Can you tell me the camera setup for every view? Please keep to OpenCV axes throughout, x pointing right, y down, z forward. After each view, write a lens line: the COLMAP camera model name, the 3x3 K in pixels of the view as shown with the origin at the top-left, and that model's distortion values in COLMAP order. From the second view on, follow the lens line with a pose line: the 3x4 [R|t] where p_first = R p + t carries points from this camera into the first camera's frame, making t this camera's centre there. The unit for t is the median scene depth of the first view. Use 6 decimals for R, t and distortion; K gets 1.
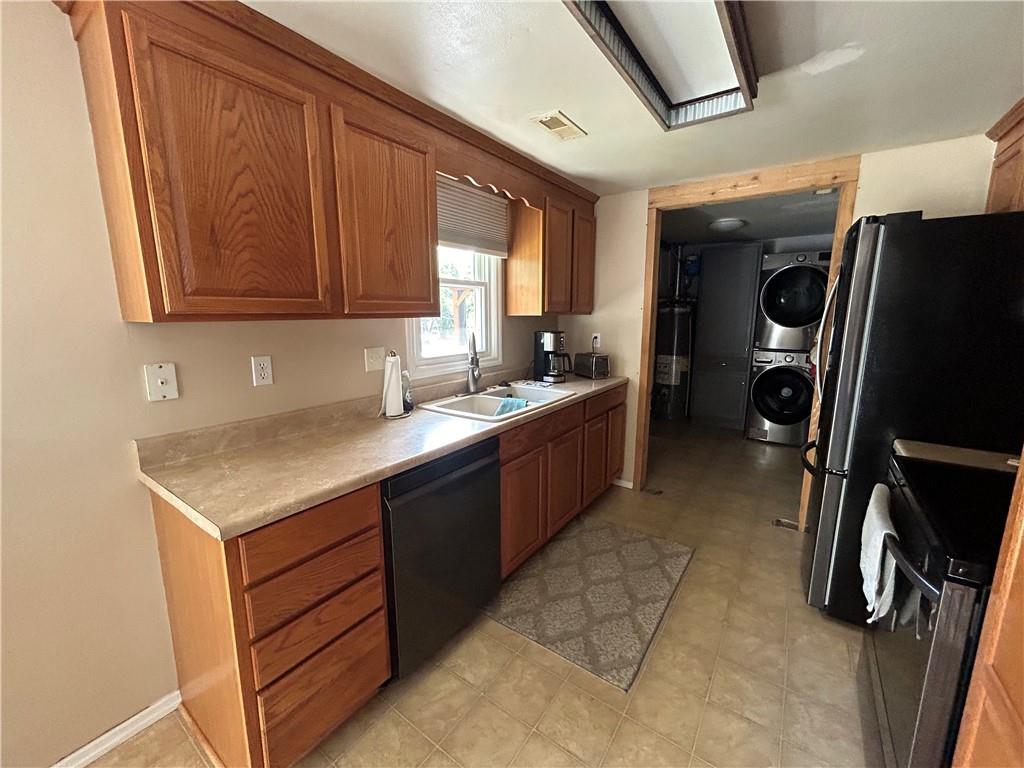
lens RADIAL K [[412.2, 0, 511.8], [0, 412.2, 384.5], [0, 0, 1]] dist [0.000522, -0.001537]
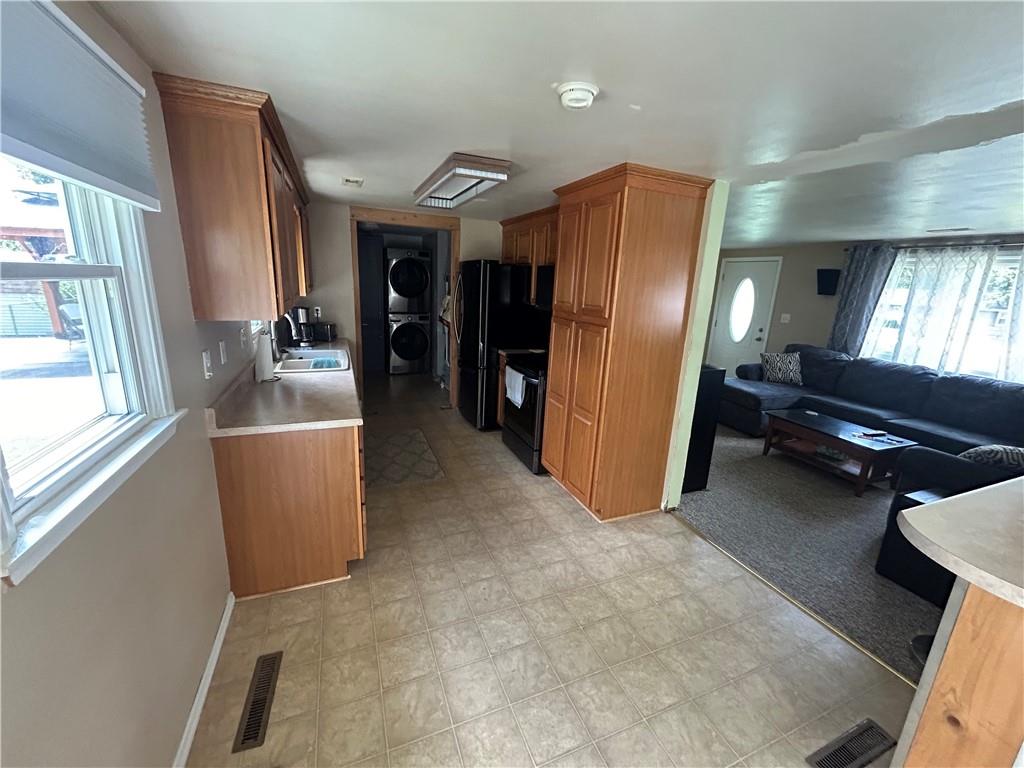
lens RADIAL K [[412.2, 0, 506.3], [0, 412.2, 382.5], [0, 0, 1]] dist [0.000522, -0.001537]
pose [[0.539231, -0.175603, 0.823647, -0.955622], [0.100906, 0.984445, 0.143823, -0.022394], [-0.836091, 0.005557, 0.548563, -0.351155]]
